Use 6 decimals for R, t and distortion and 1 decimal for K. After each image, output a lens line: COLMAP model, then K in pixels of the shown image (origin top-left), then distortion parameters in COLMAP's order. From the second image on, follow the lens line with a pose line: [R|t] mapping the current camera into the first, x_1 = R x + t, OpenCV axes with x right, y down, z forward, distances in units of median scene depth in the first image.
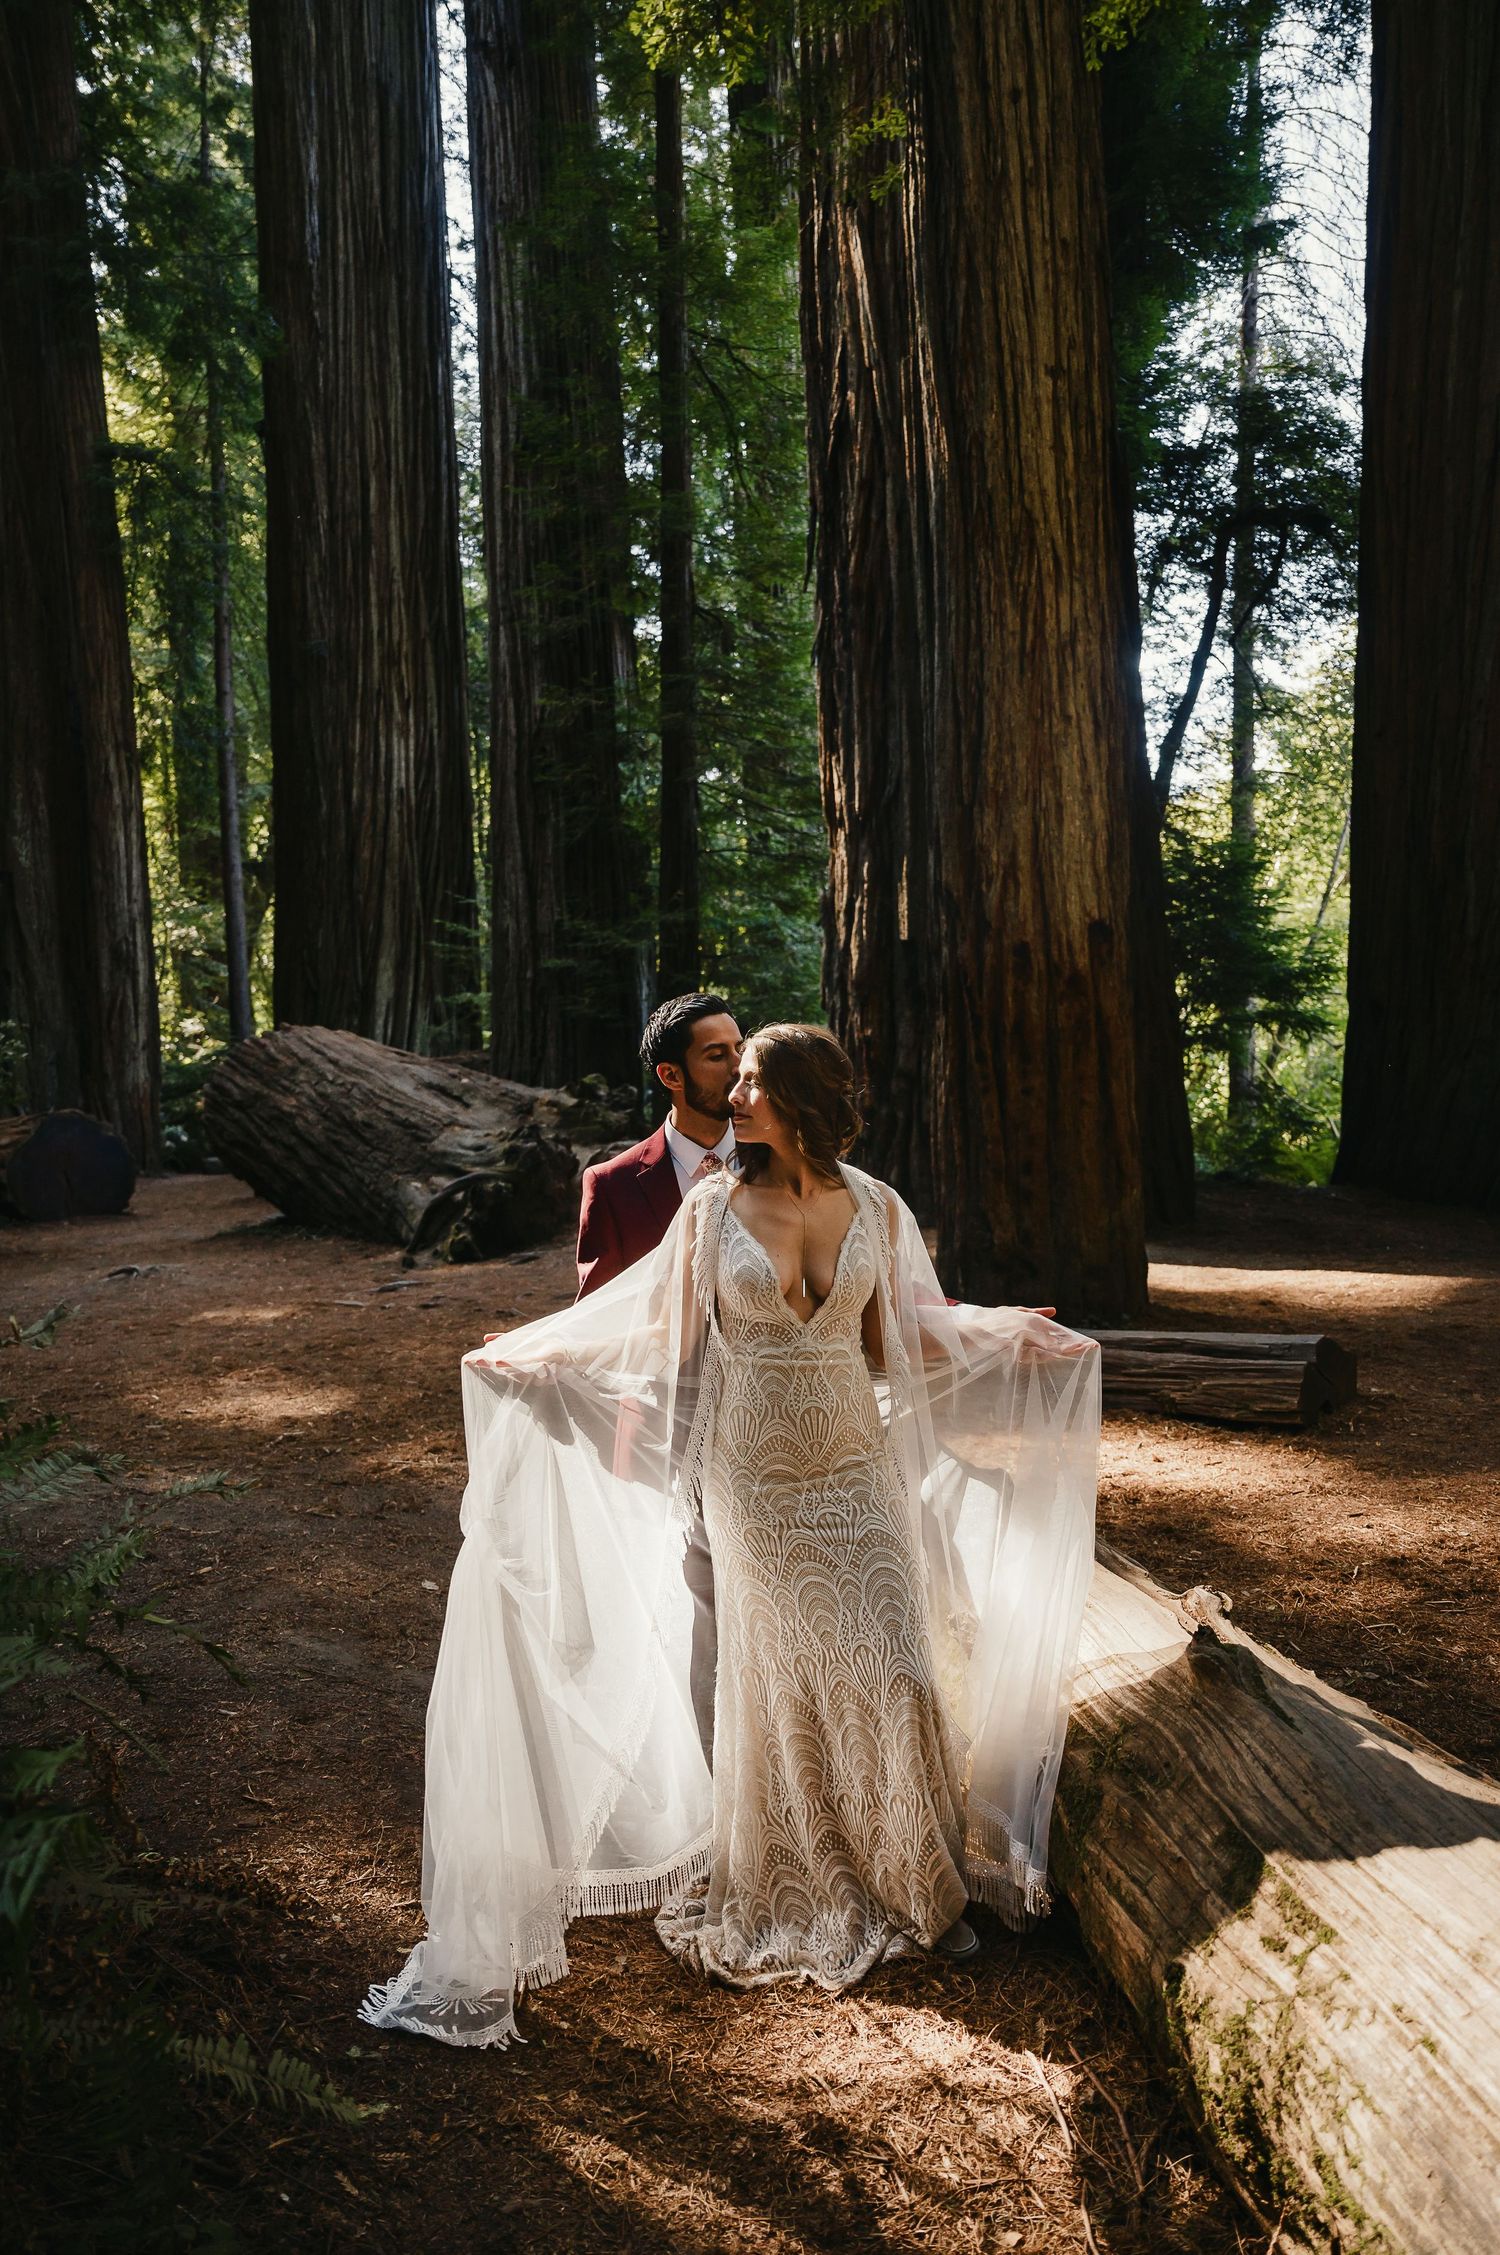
lens RADIAL K [[1513.1, 0, 734.3], [0, 1513.1, 1122.0], [0, 0, 1]] dist [-0.004286, 0.001740]
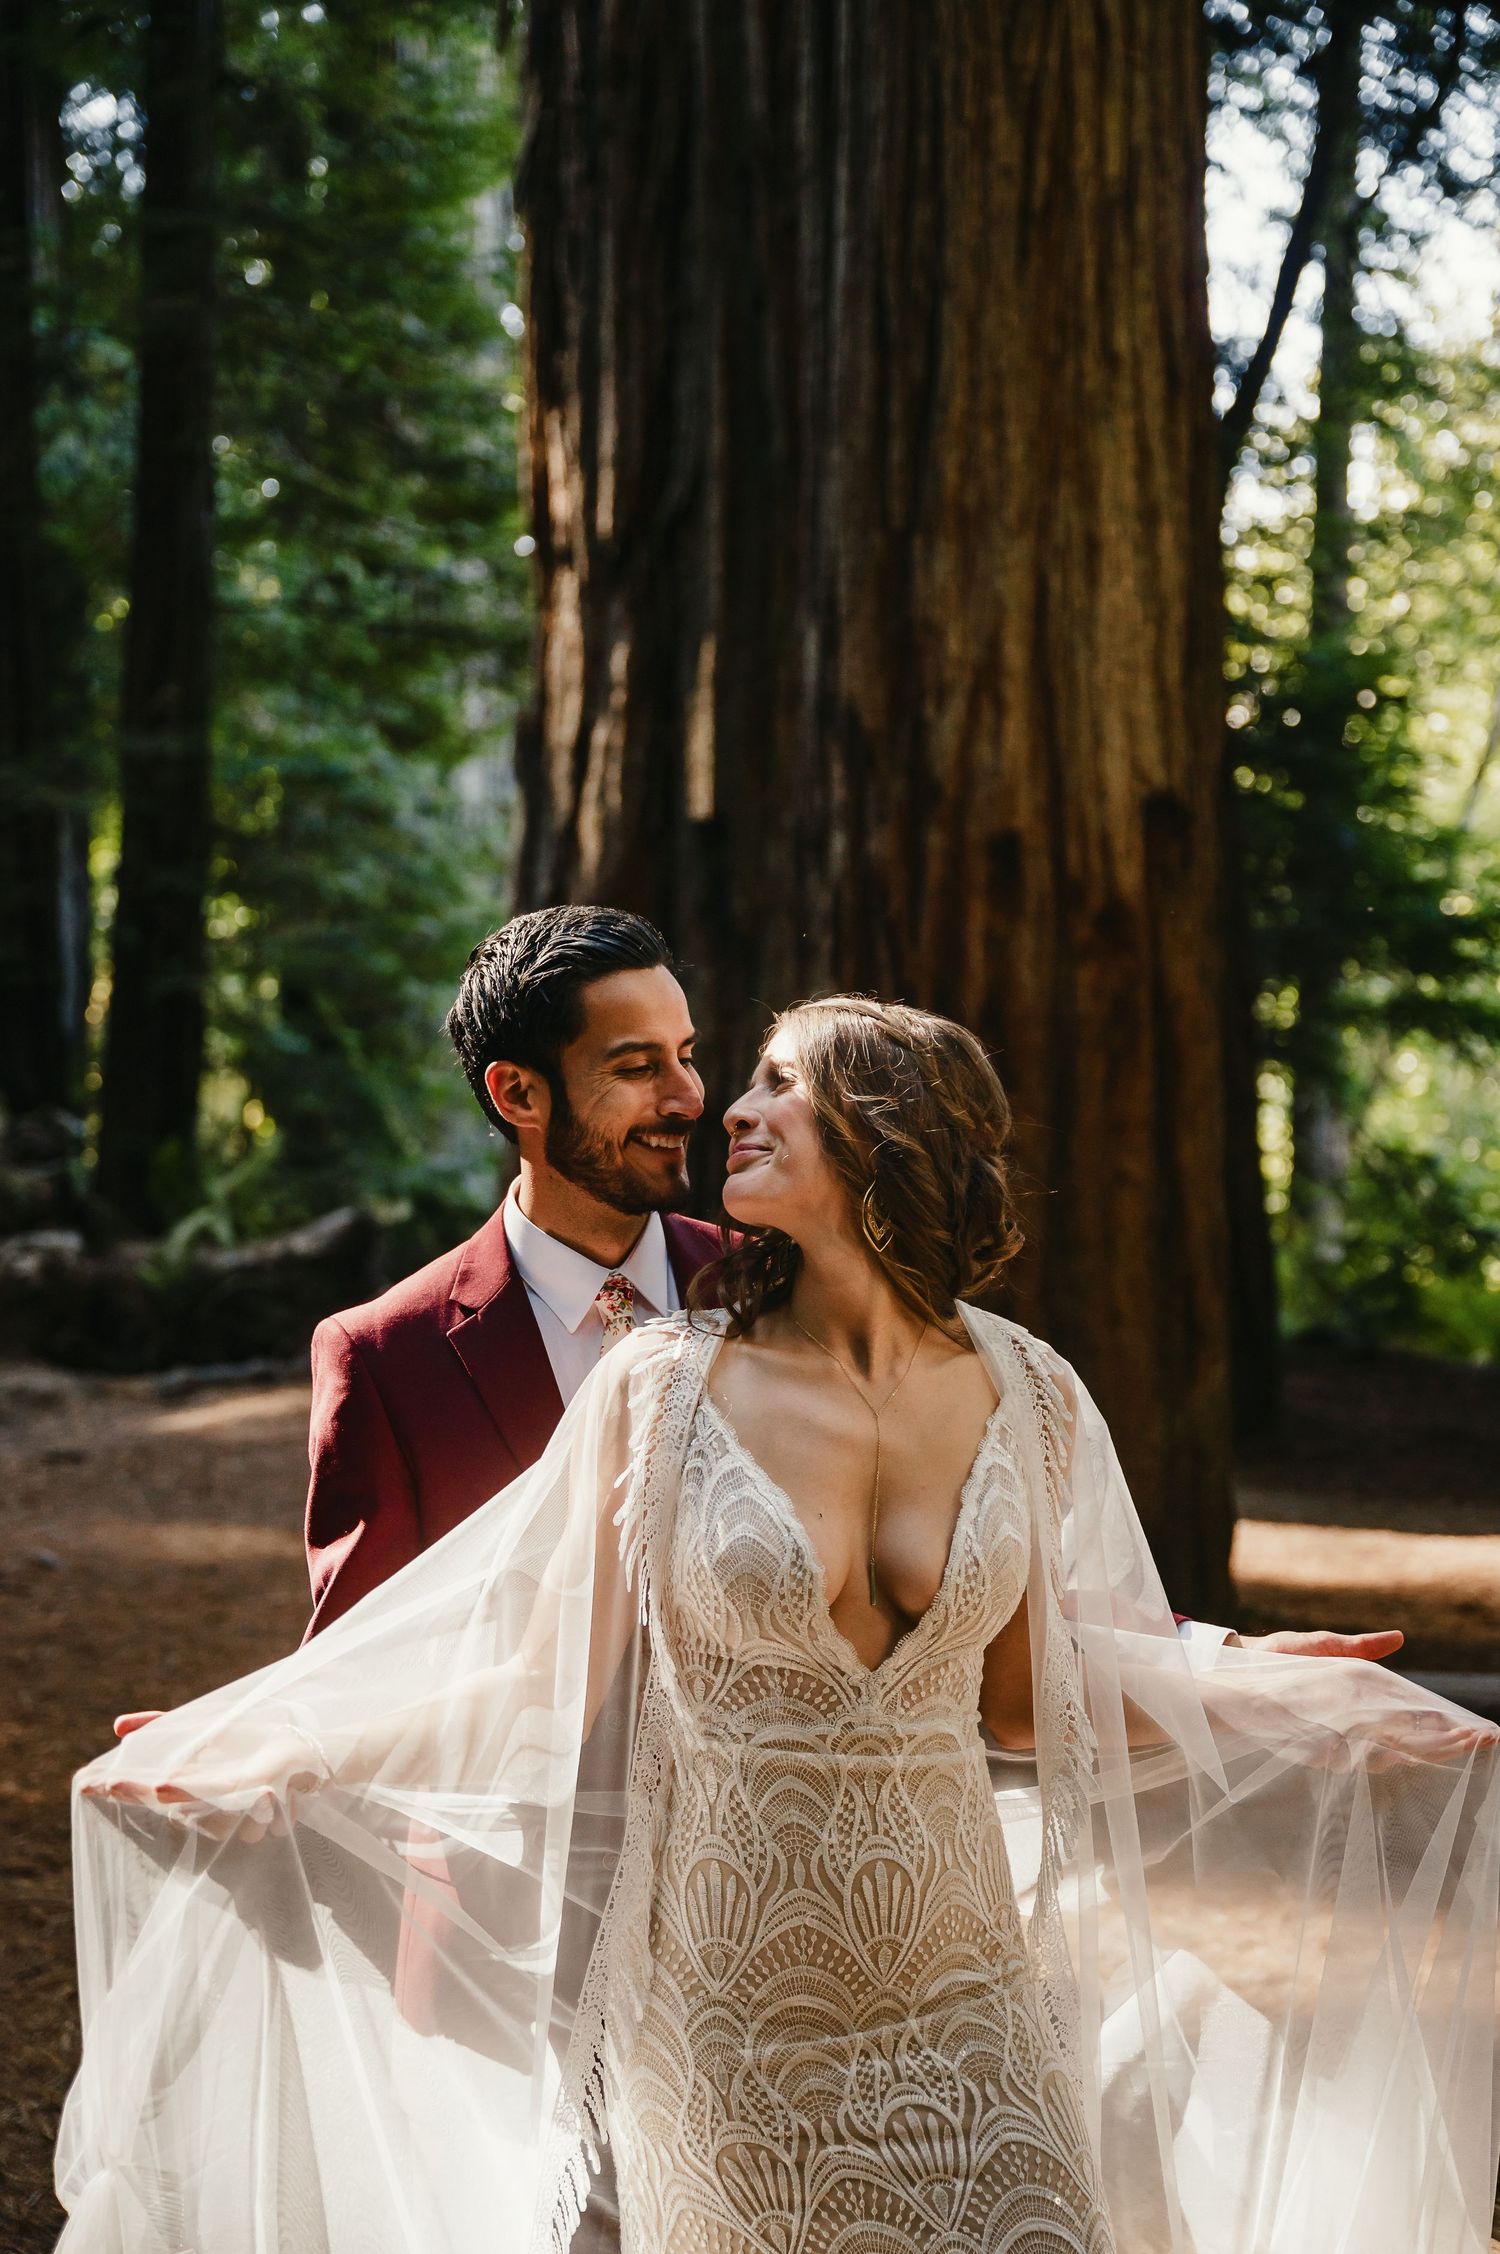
lens RADIAL K [[3245.6, 0, 757.8], [0, 3245.6, 1132.9], [0, 0, 1]] dist [0.022265, -0.007535]
pose [[0.986564, 0.029581, 0.160673, -0.037986], [-0.026036, 0.999370, -0.024125, 0.000214], [-0.161285, 0.019618, 0.986713, 0.022818]]
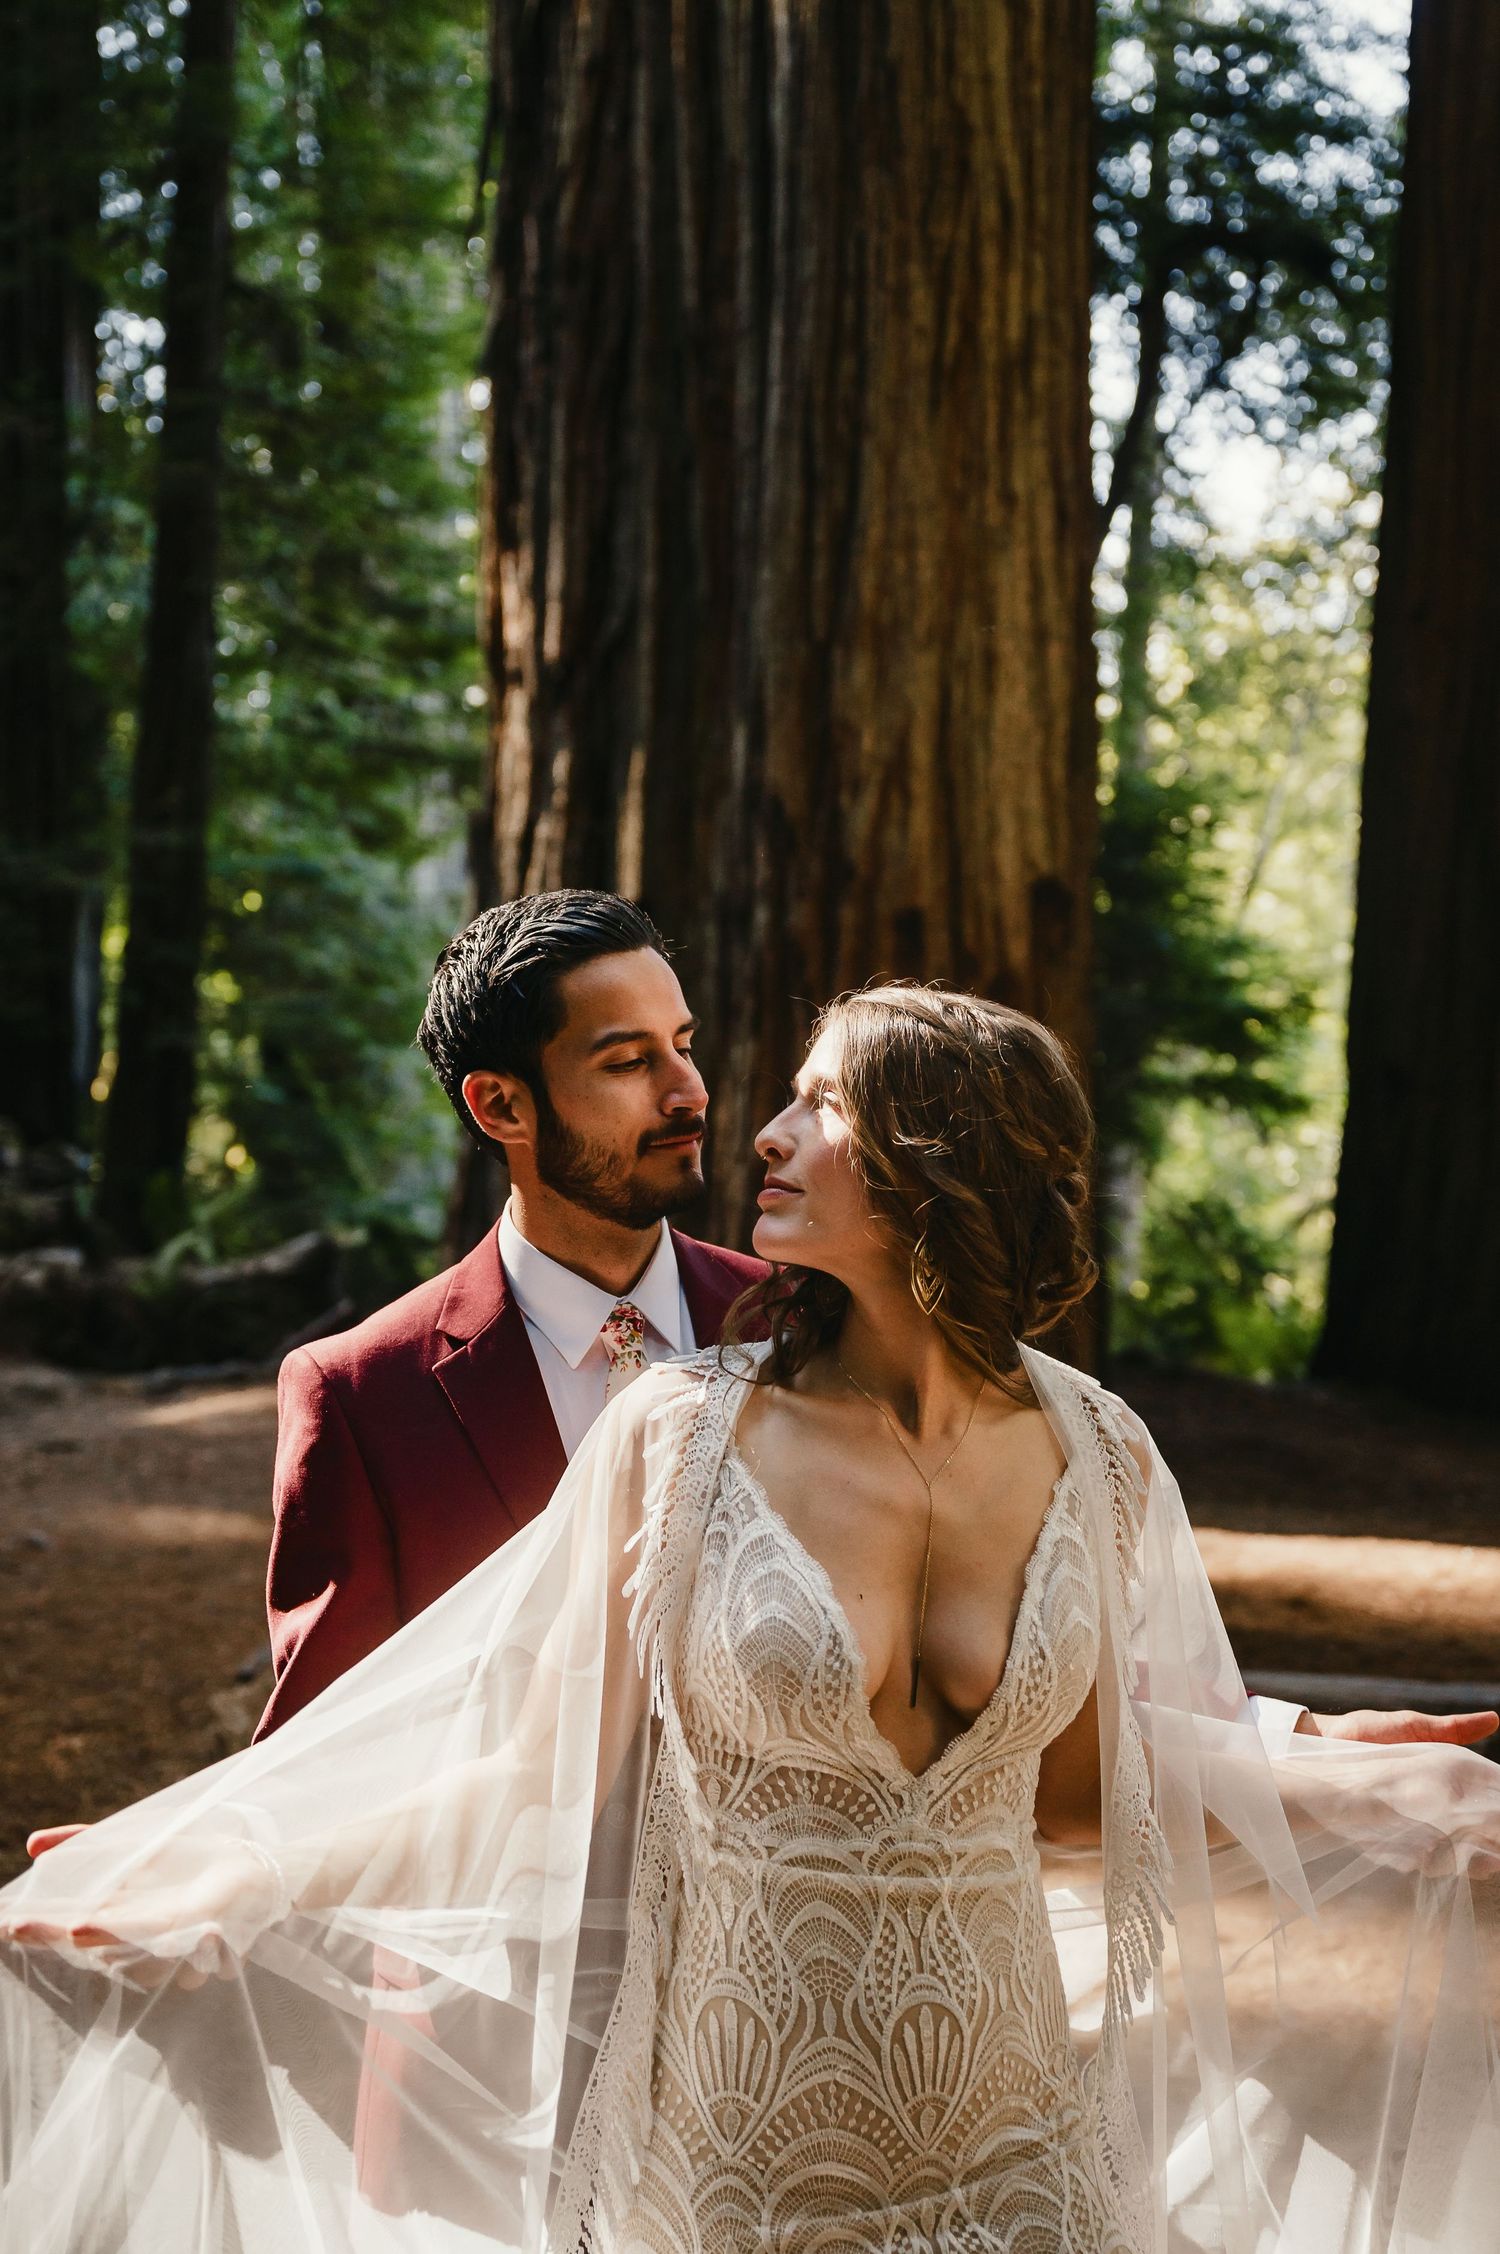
lens RADIAL K [[2638.4, 0, 791.2], [0, 2638.4, 1069.5], [0, 0, 1]] dist [0.008690, 0.044003]
pose [[0.975964, 0.056837, 0.210388, -0.035449], [-0.043494, 0.996770, -0.067517, 0.000793], [-0.213546, 0.056743, 0.975284, 0.101113]]
